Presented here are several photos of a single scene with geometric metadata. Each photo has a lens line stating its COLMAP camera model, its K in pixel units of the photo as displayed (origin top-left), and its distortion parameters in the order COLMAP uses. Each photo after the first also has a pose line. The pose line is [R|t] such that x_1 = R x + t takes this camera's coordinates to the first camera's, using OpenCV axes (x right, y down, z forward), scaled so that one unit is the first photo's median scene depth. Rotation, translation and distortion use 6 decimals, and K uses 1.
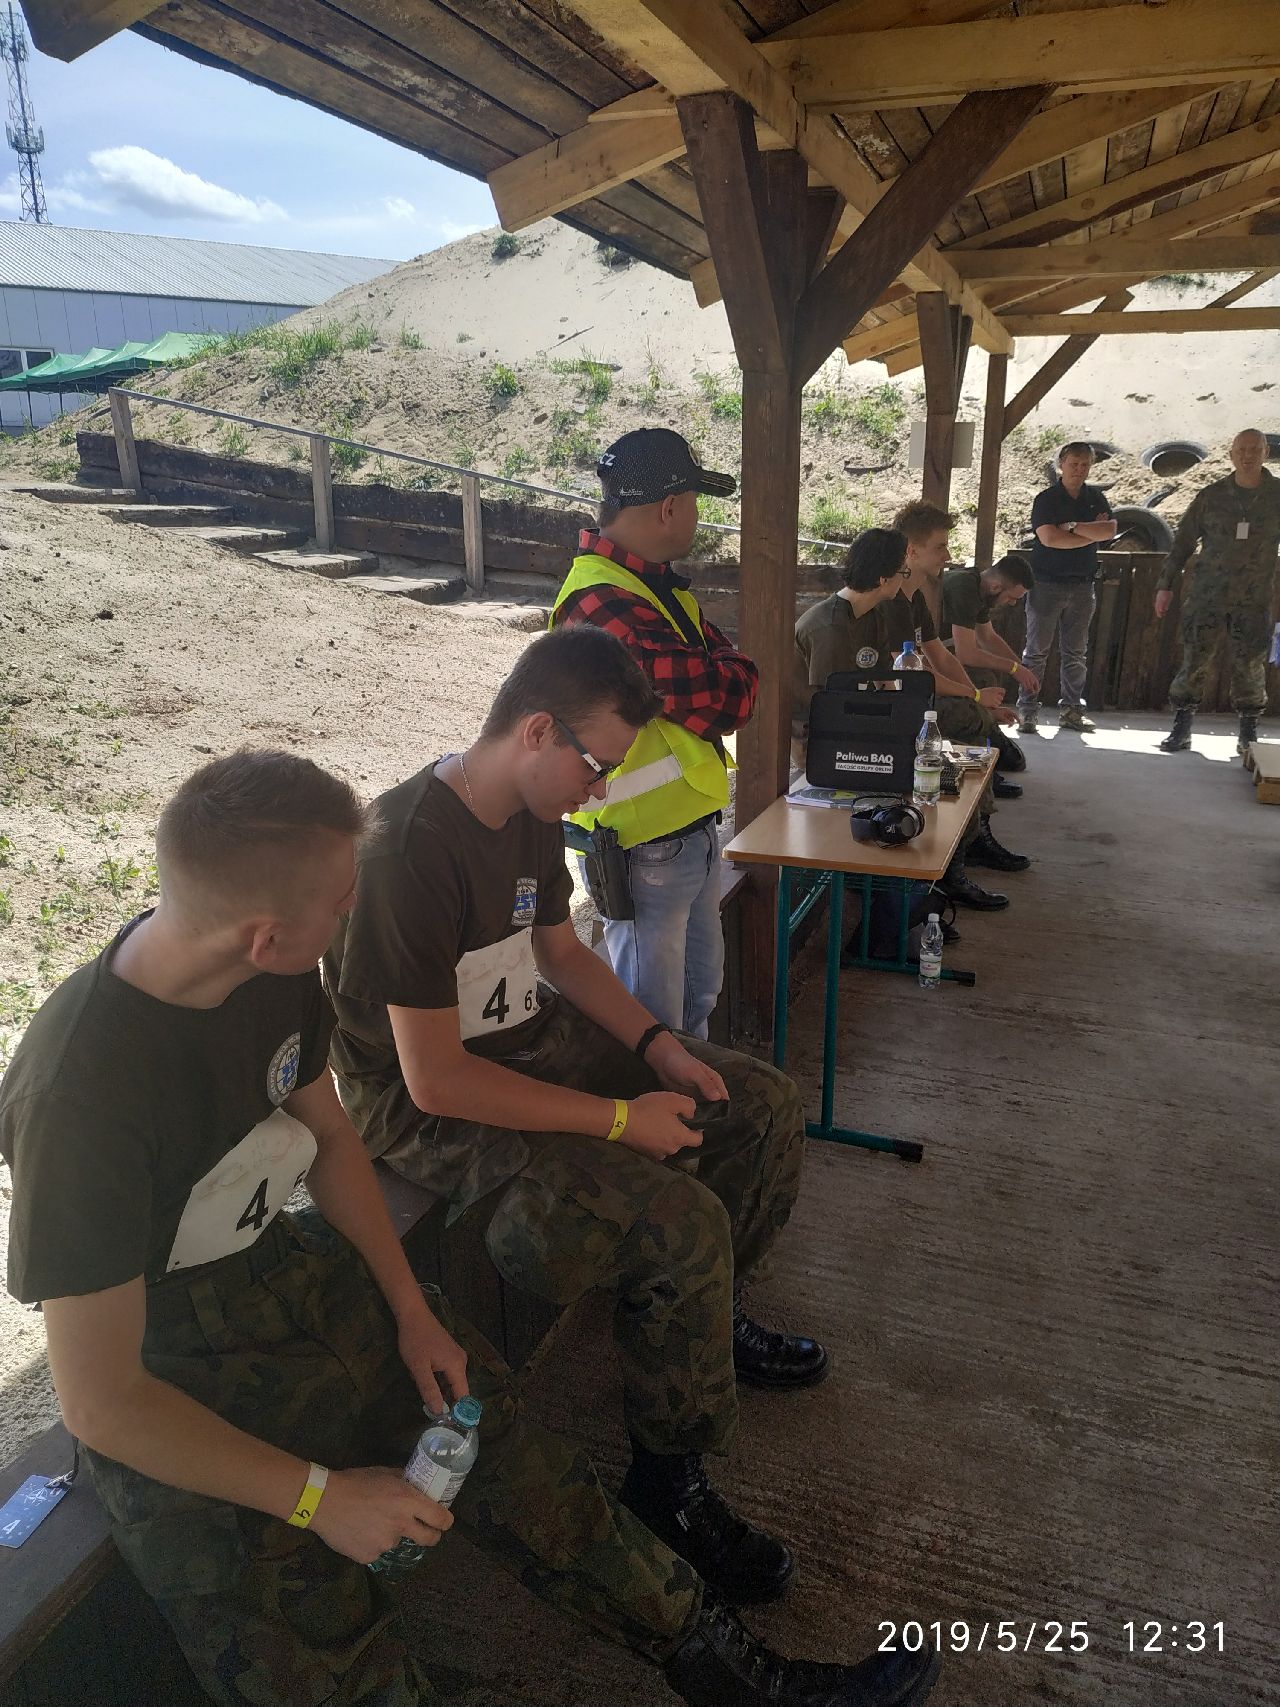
lens RADIAL K [[1245.2, 0, 649.8], [0, 1245.2, 855.0], [0, 0, 1]] dist [-0.001156, -0.012360]
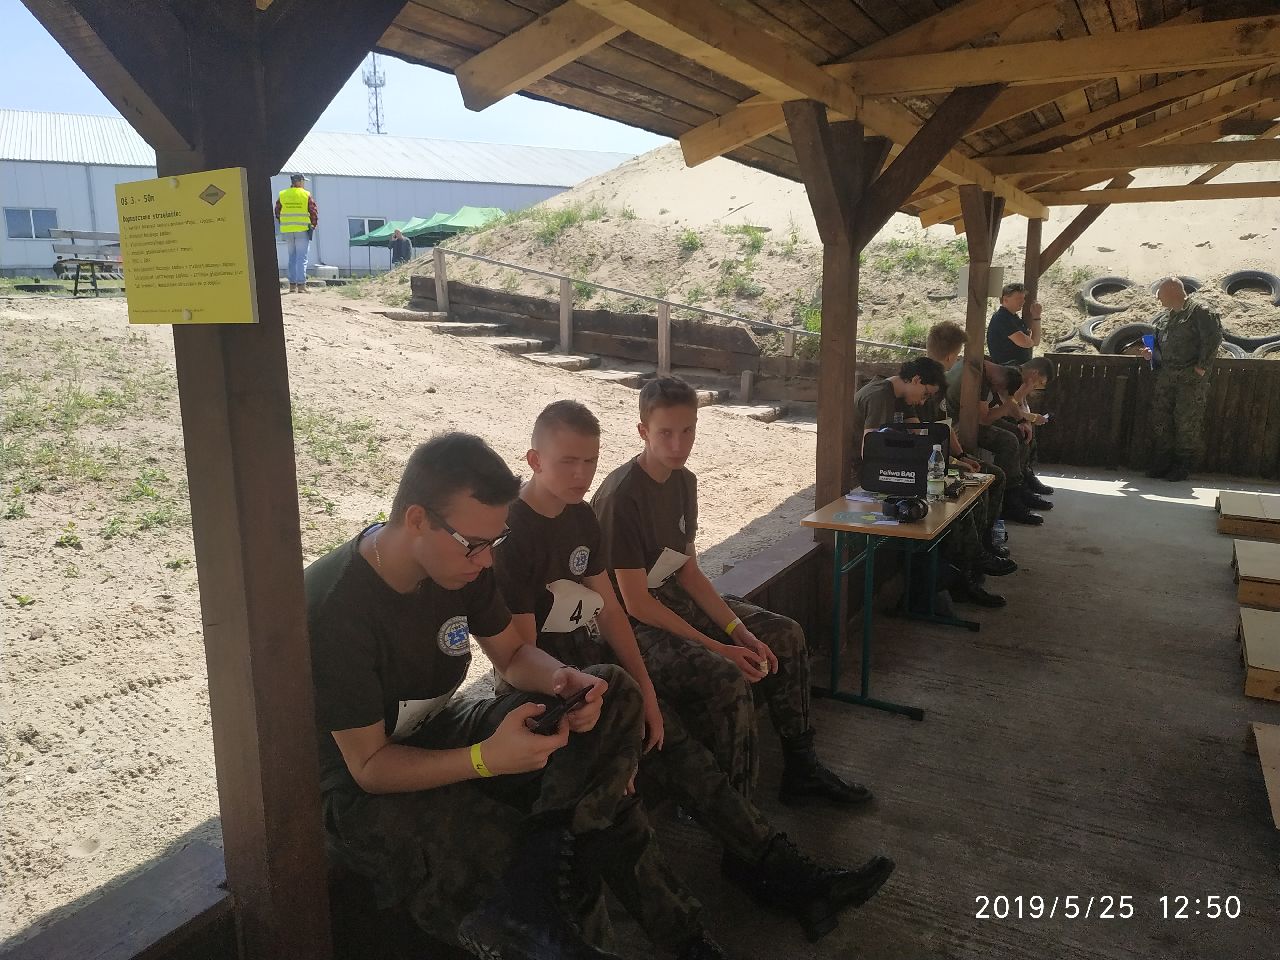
lens RADIAL K [[948.1, 0, 651.0], [0, 948.1, 490.9], [0, 0, 1]] dist [0.053456, -0.089543]
pose [[0.988467, 0.026708, -0.149065, 0.015621], [-0.041456, 0.994448, -0.096719, 0.028628], [0.145654, 0.101783, 0.984086, -0.098745]]
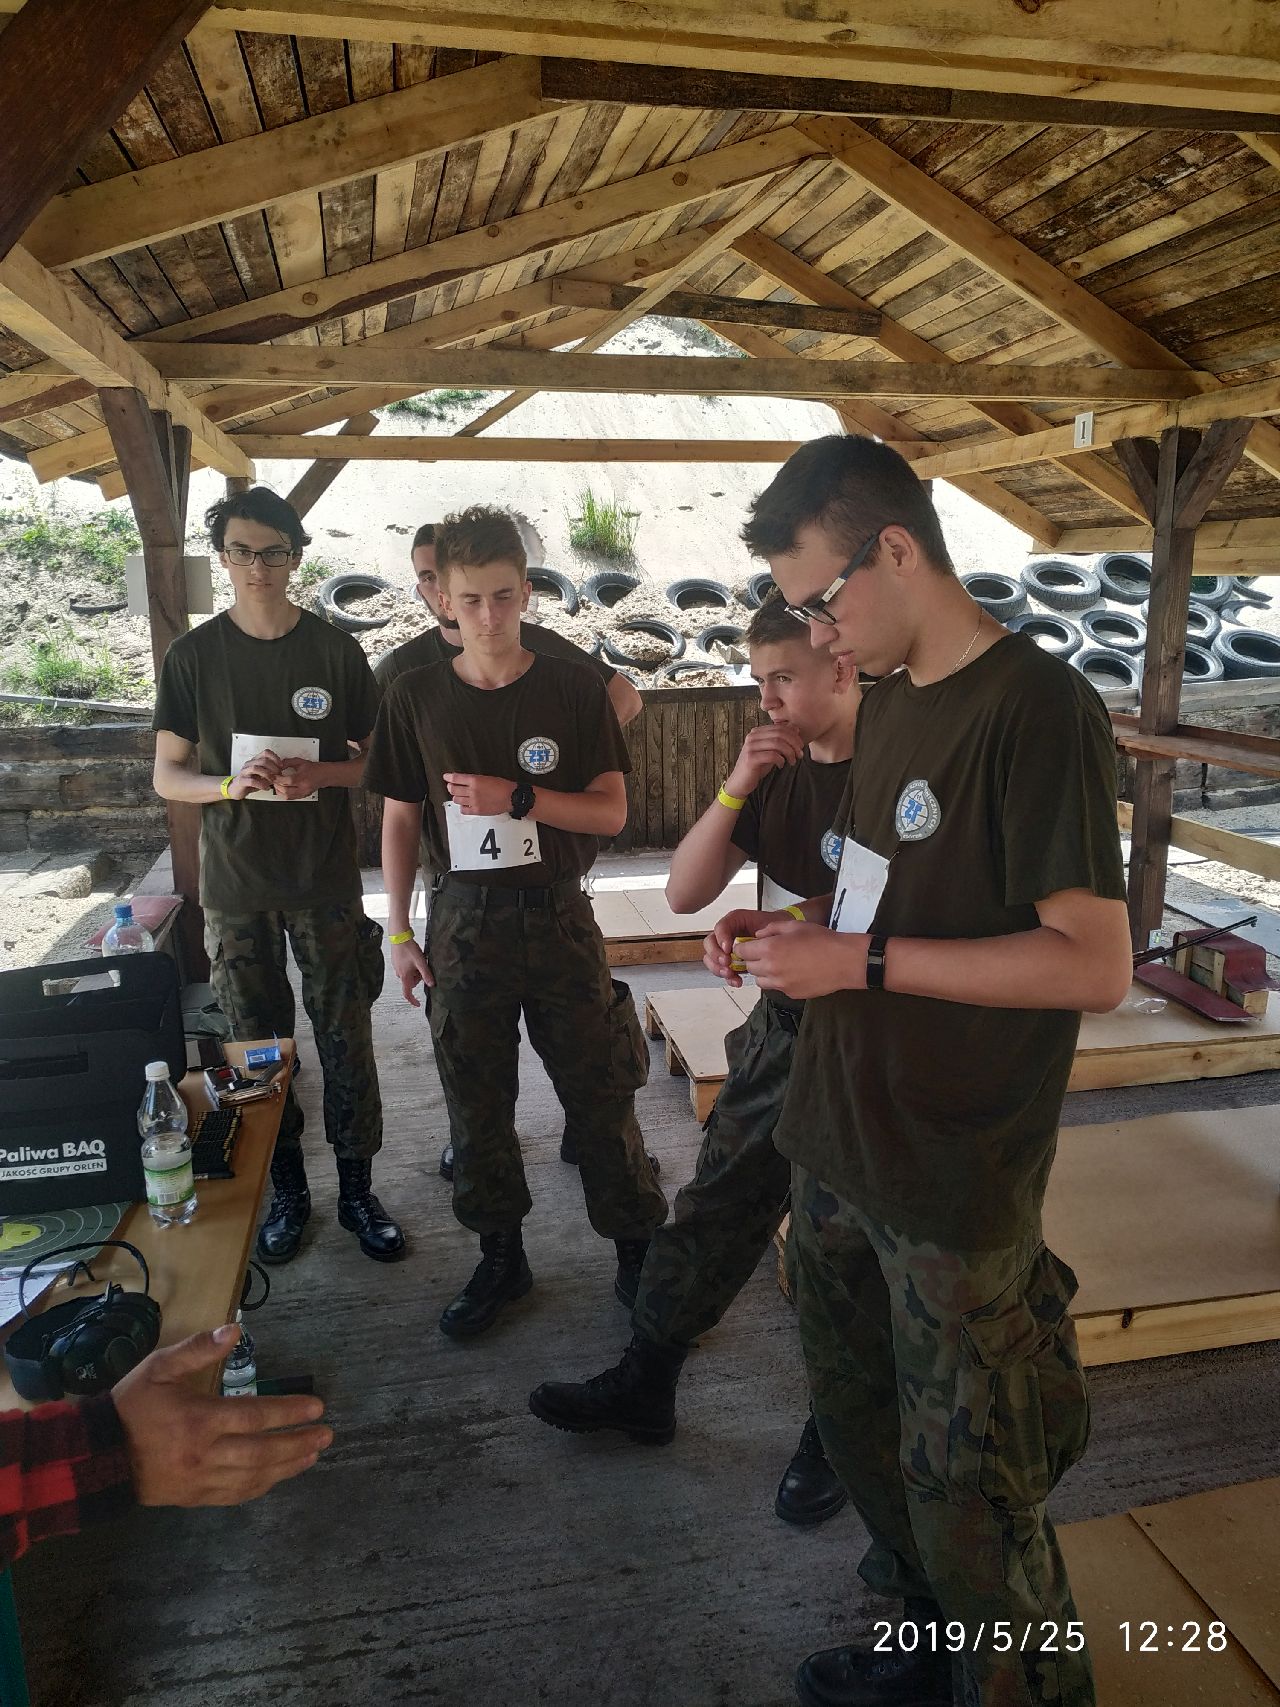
lens RADIAL K [[1247.4, 0, 640.0], [0, 1247.4, 853.5], [0, 0, 1]] dist [0.008638, -0.025430]
pose [[0.856396, -0.116793, 0.502937, 0.050055], [0.164674, 0.984994, -0.051668, -0.051659], [-0.489356, 0.127068, 0.862777, 0.139415]]
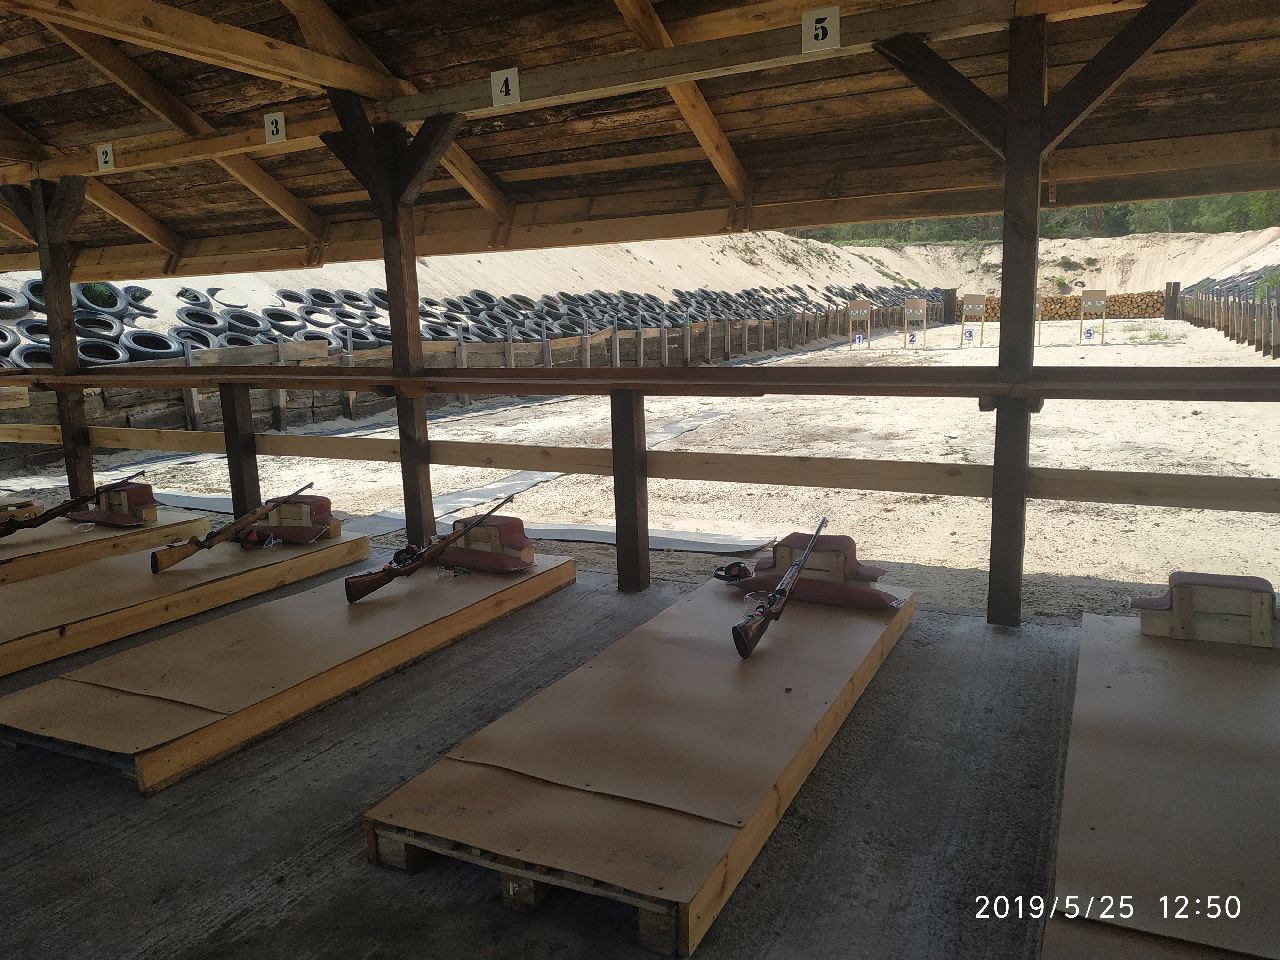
lens RADIAL K [[944.7, 0, 638.9], [0, 944.7, 491.4], [0, 0, 1]] dist [0.021758, -0.030357]
pose [[0.141315, -0.178798, 0.973684, -0.079901], [0.318103, 0.939596, 0.126371, 0.033216], [-0.937465, 0.291874, 0.189655, 0.012388]]
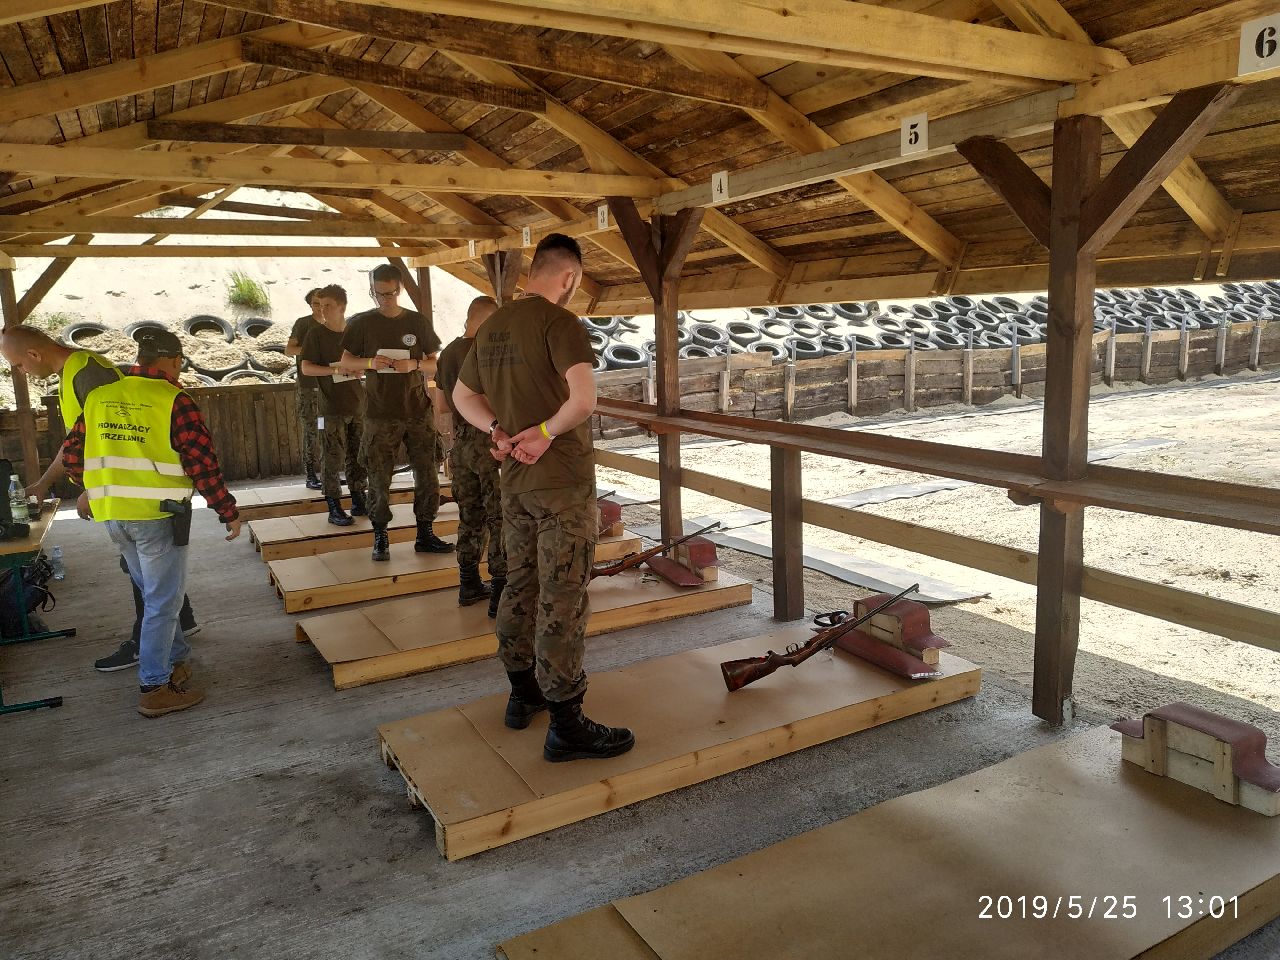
lens RADIAL K [[938.5, 0, 634.1], [0, 938.5, 483.2], [0, 0, 1]] dist [0.095731, -0.235457]
pose [[0.670745, -0.144797, 0.727417, -0.065636], [0.246537, 0.968518, -0.034540, 0.063153], [-0.699515, 0.202503, 0.685326, -0.222663]]
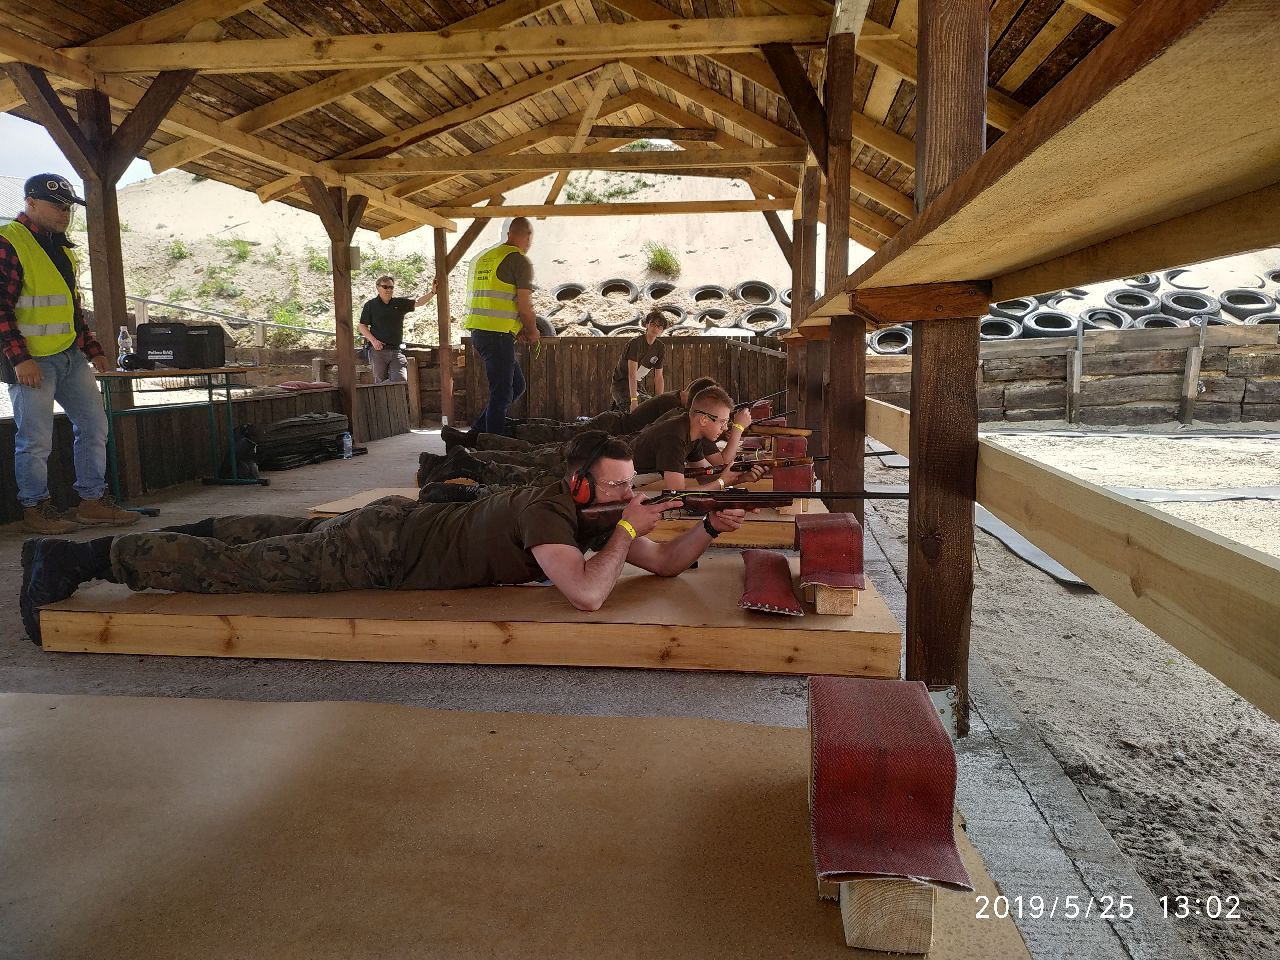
lens RADIAL K [[932.3, 0, 630.5], [0, 932.3, 486.7], [0, 0, 1]] dist [-0.001846, -0.010171]
pose [[0.977168, -0.034045, 0.209724, 0.233977], [0.067225, 0.985910, -0.153176, 0.171284], [-0.201554, 0.163778, 0.965688, -0.262618]]
